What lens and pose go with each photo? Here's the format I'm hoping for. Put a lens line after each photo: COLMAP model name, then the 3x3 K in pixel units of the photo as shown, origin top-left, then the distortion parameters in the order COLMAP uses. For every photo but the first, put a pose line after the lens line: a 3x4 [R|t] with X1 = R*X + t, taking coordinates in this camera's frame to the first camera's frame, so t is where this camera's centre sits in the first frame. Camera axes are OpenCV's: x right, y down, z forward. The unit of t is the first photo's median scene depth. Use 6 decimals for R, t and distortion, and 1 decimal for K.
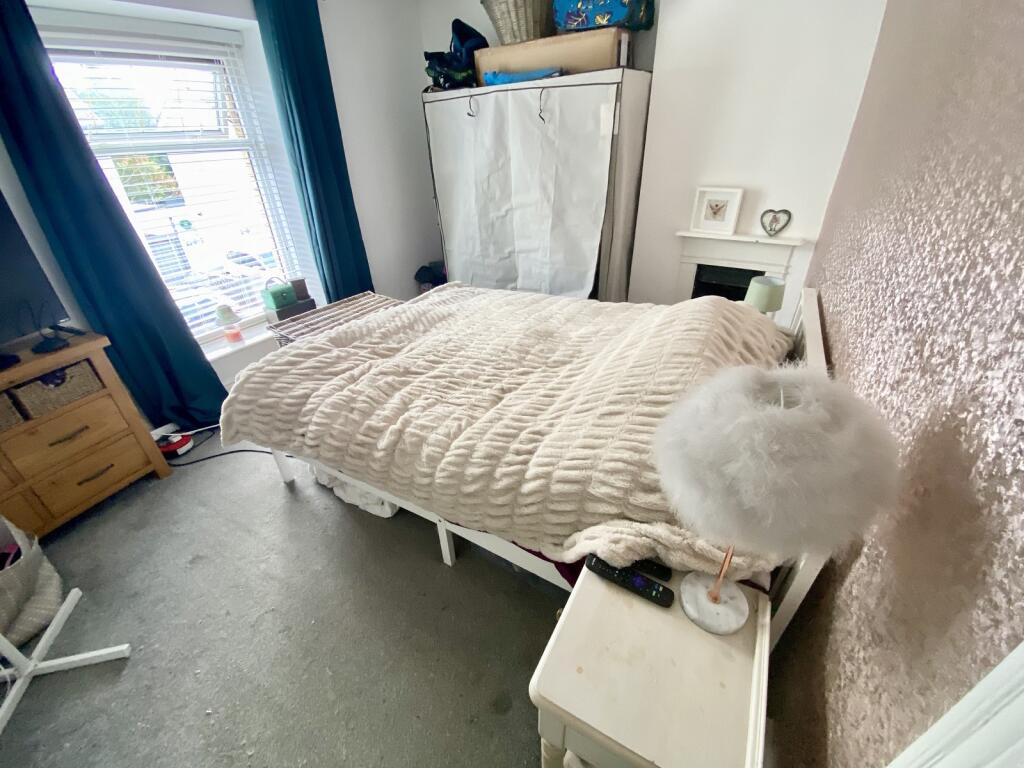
lens RADIAL K [[418.1, 0, 509.5], [0, 418.1, 382.6], [0, 0, 1]] dist [0.030248, -0.024435]
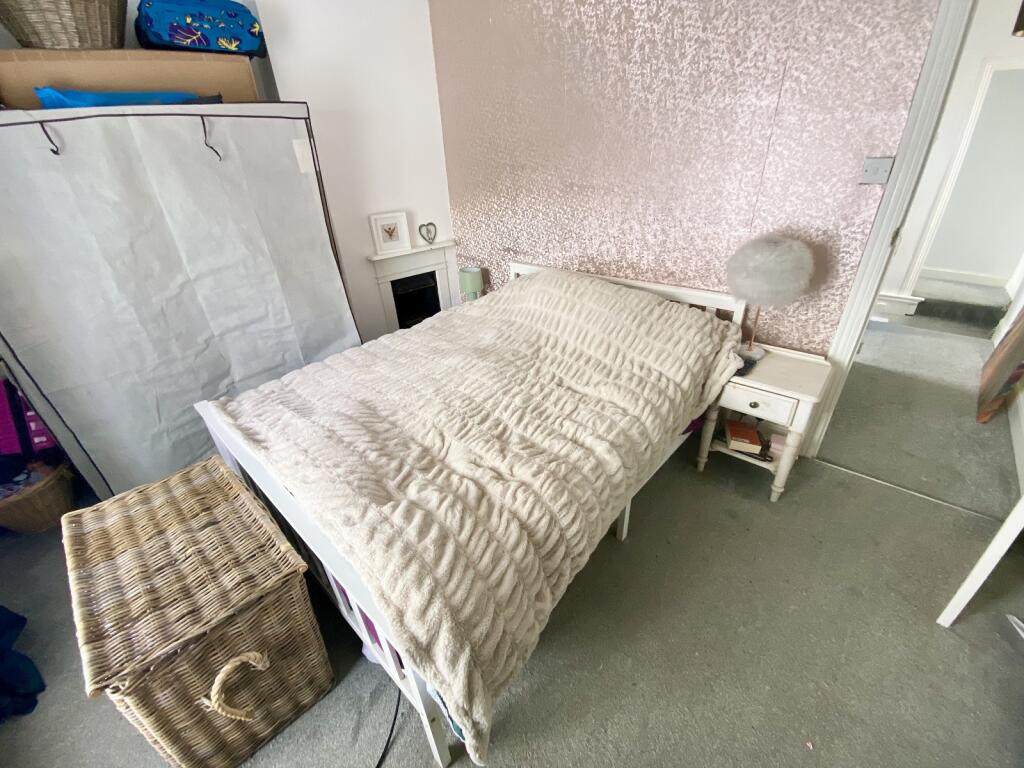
lens RADIAL K [[418.1, 0, 509.5], [0, 418.1, 382.6], [0, 0, 1]] dist [0.030248, -0.024435]
pose [[0.212259, -0.453187, 0.865776, -0.683283], [0.524432, 0.800401, 0.290394, -0.258489], [-0.824571, 0.392402, 0.407558, 0.446336]]
